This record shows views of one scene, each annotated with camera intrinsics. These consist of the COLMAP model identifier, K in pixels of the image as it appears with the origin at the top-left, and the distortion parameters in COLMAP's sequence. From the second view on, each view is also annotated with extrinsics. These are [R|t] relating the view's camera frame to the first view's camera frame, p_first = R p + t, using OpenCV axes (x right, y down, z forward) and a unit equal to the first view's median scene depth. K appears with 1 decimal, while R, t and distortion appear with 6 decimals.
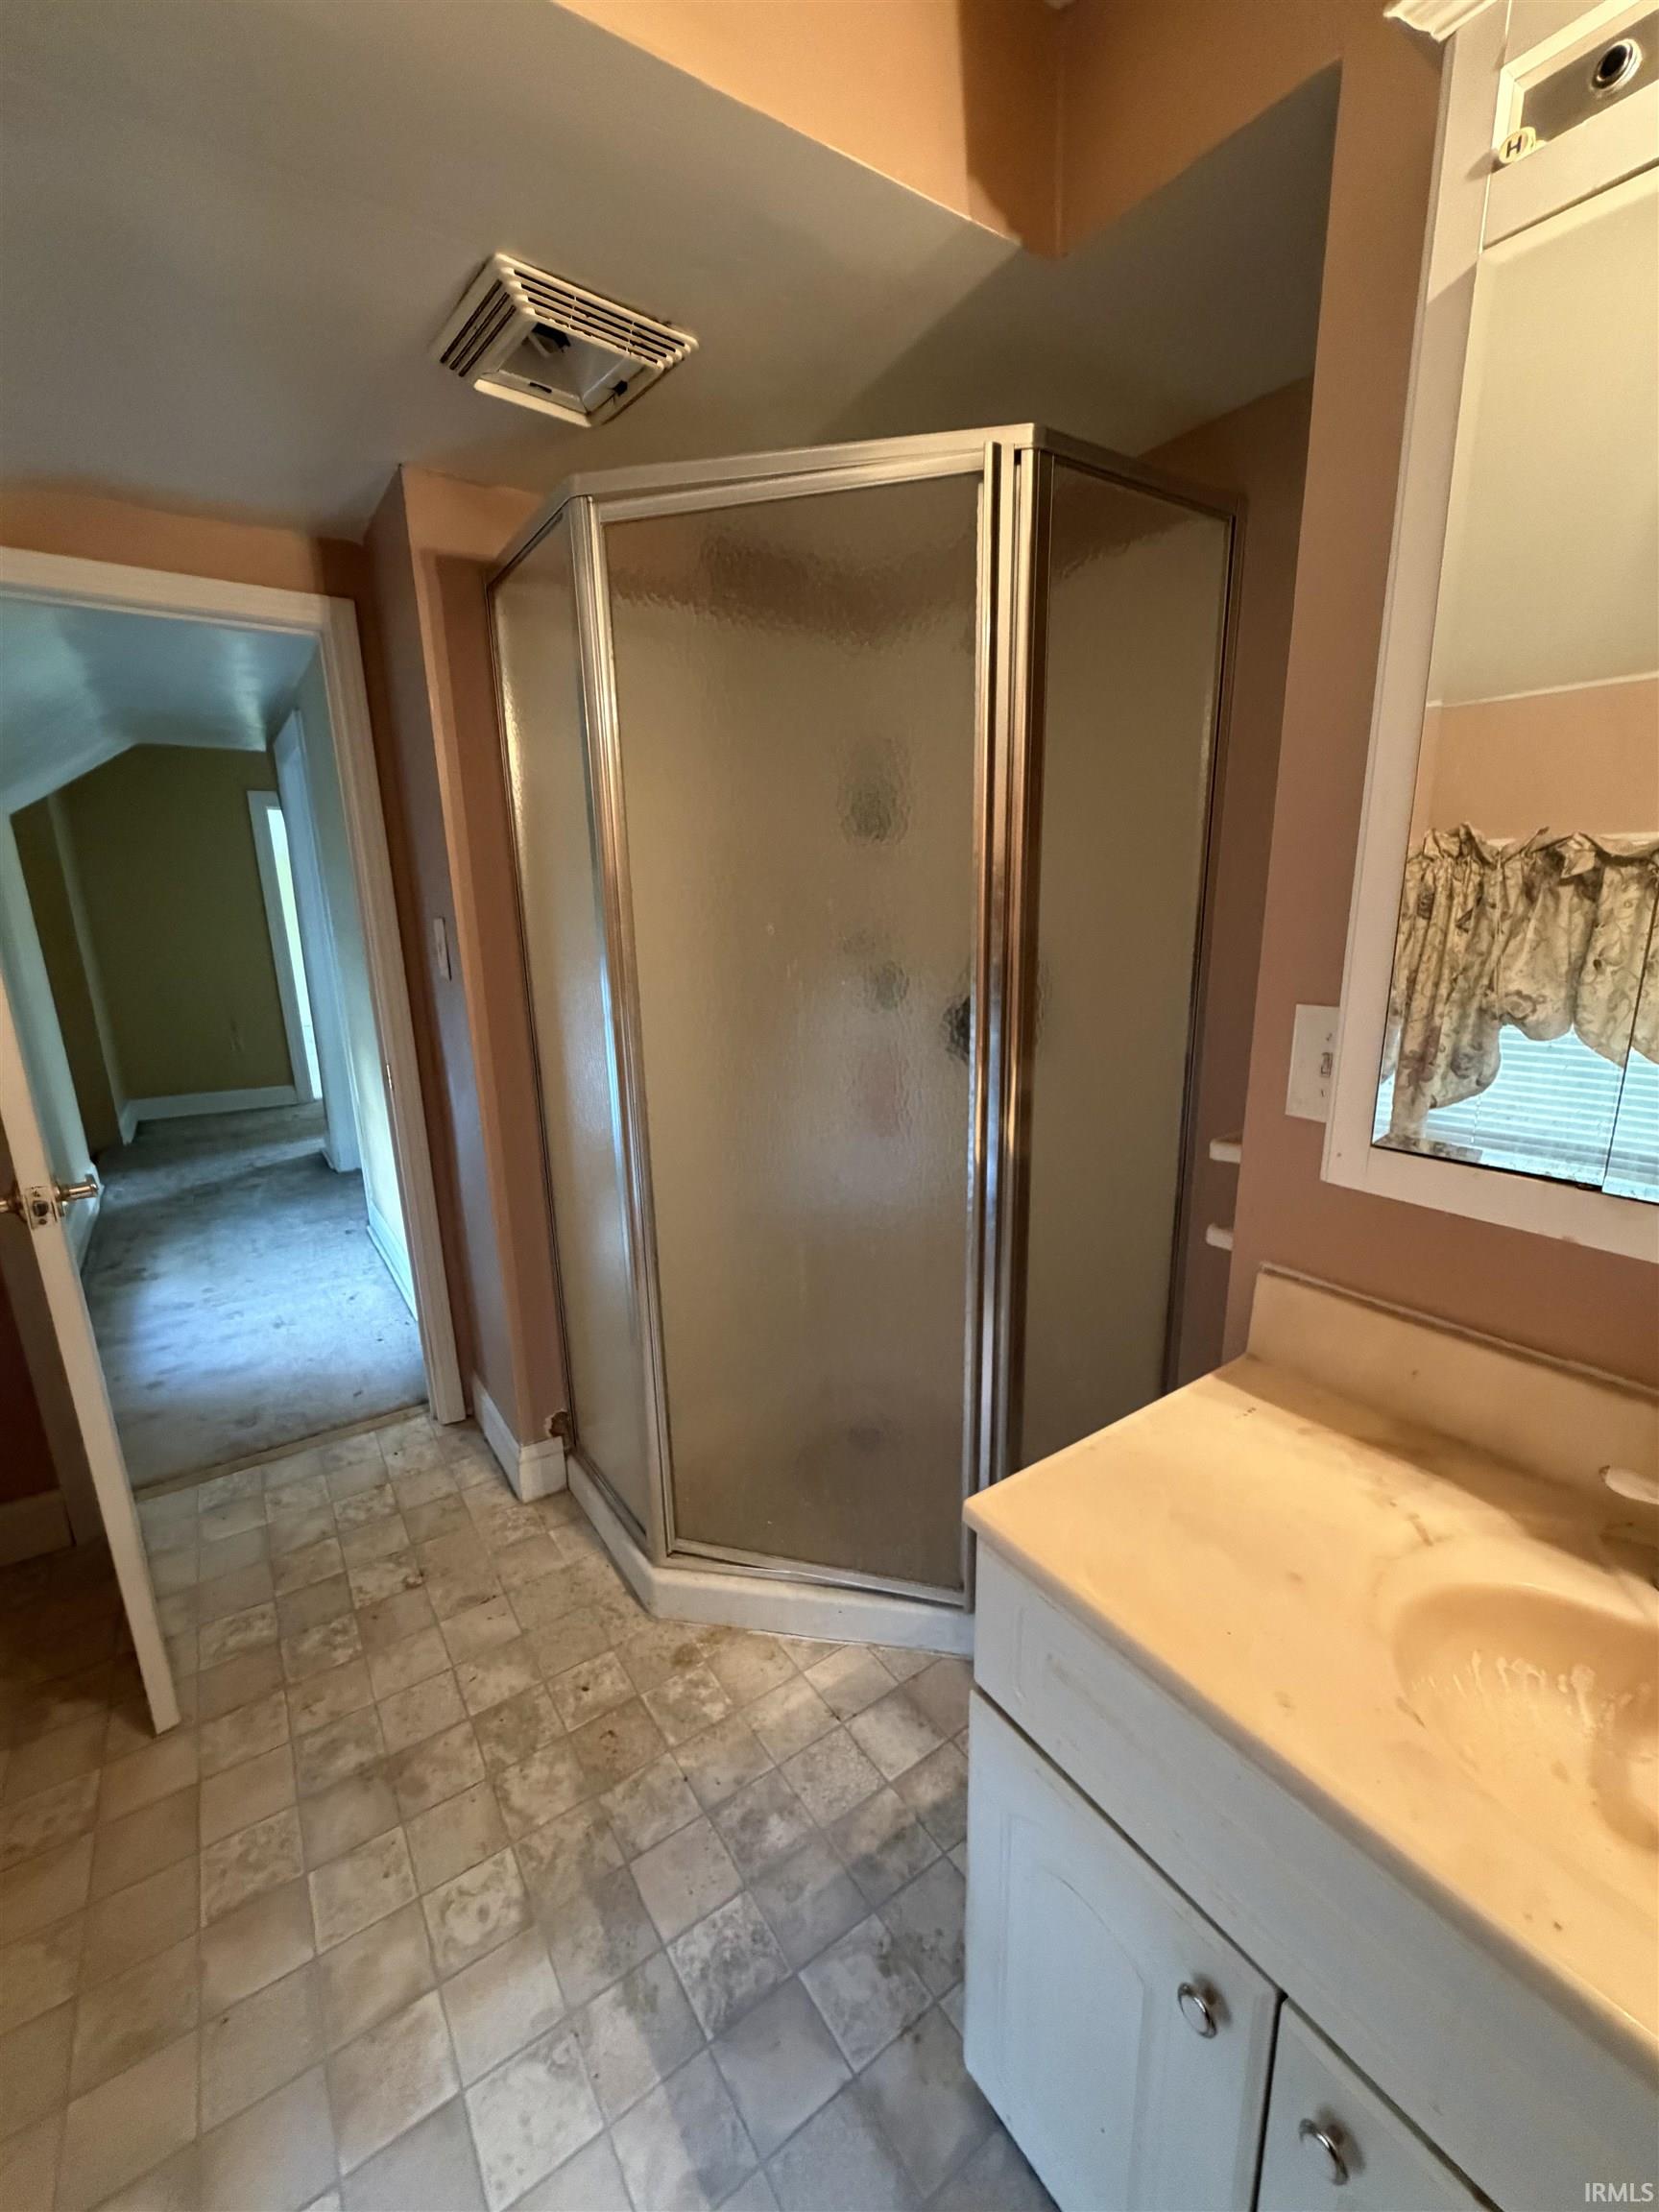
lens RADIAL K [[876.5, 0, 833.7], [0, 876.5, 1111.4], [0, 0, 1]] dist [0.000233, -0.000539]
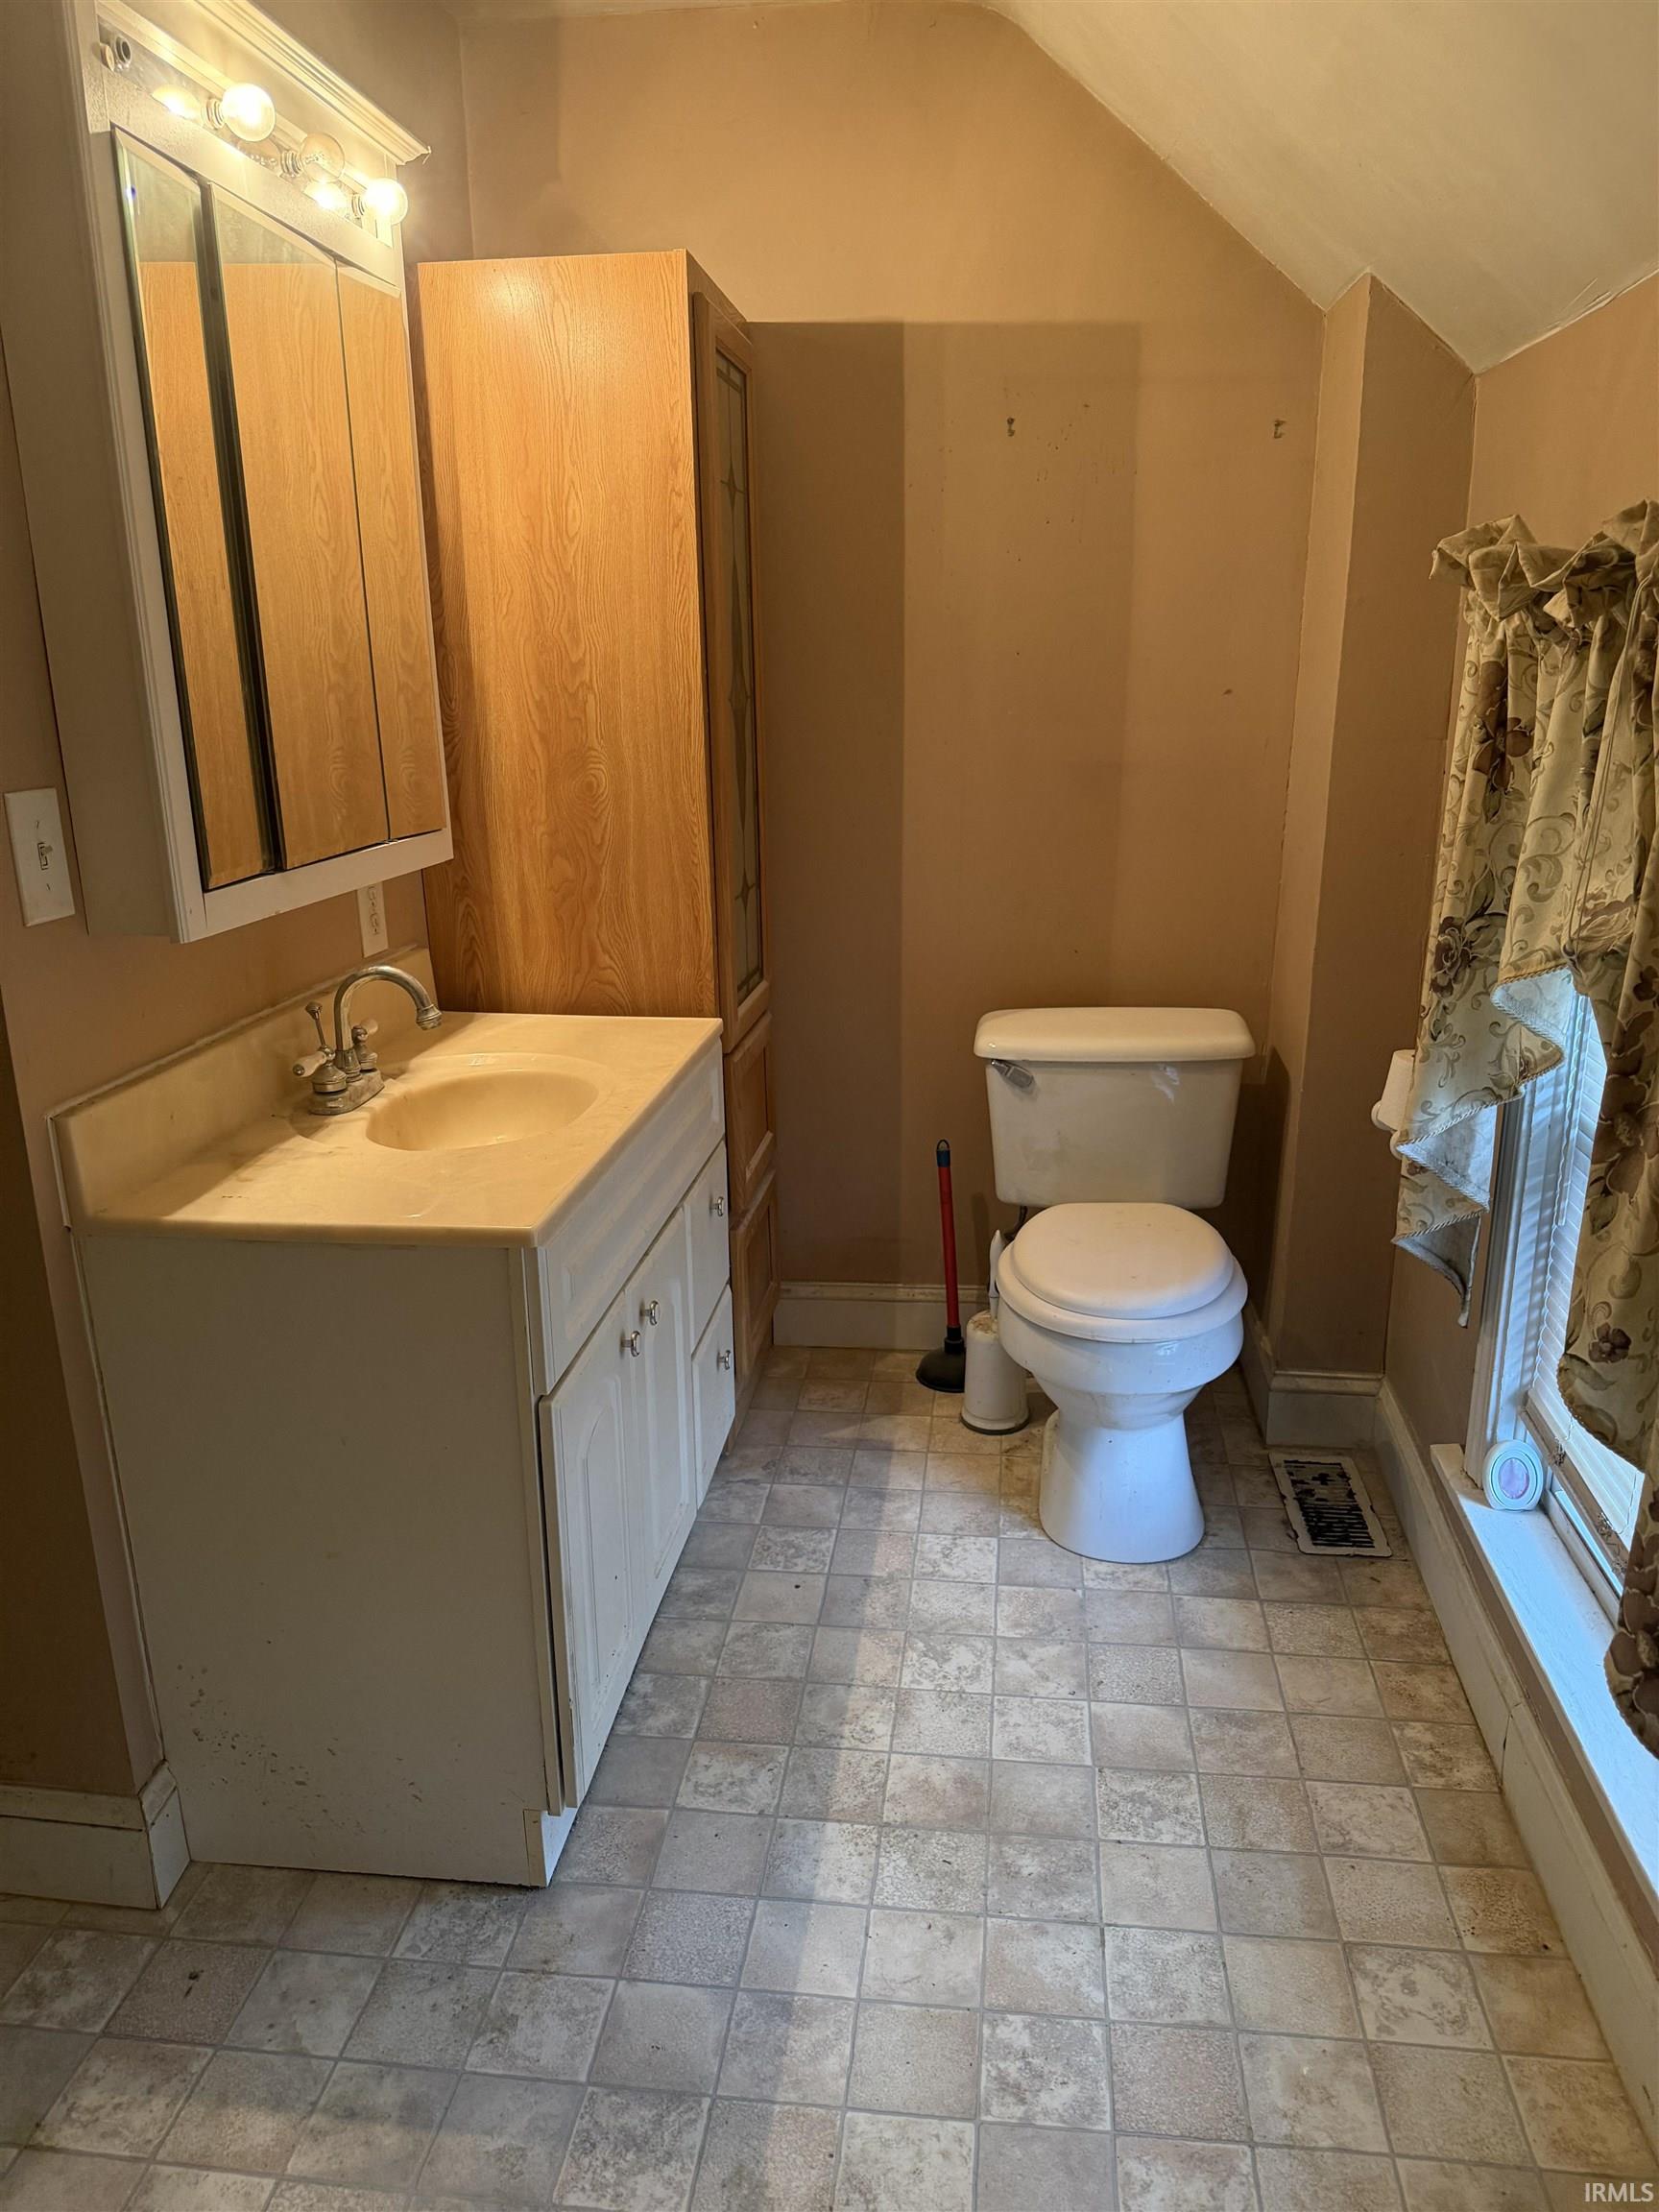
lens RADIAL K [[1518.5, 0, 832.0], [0, 1518.5, 1105.7], [0, 0, 1]] dist [0.087748, 0.002249]
pose [[-0.735836, -0.158183, 0.658425, -0.995452], [0.193499, 0.882674, 0.428305, -0.310608], [-0.648925, 0.442567, -0.618895, 1.380350]]
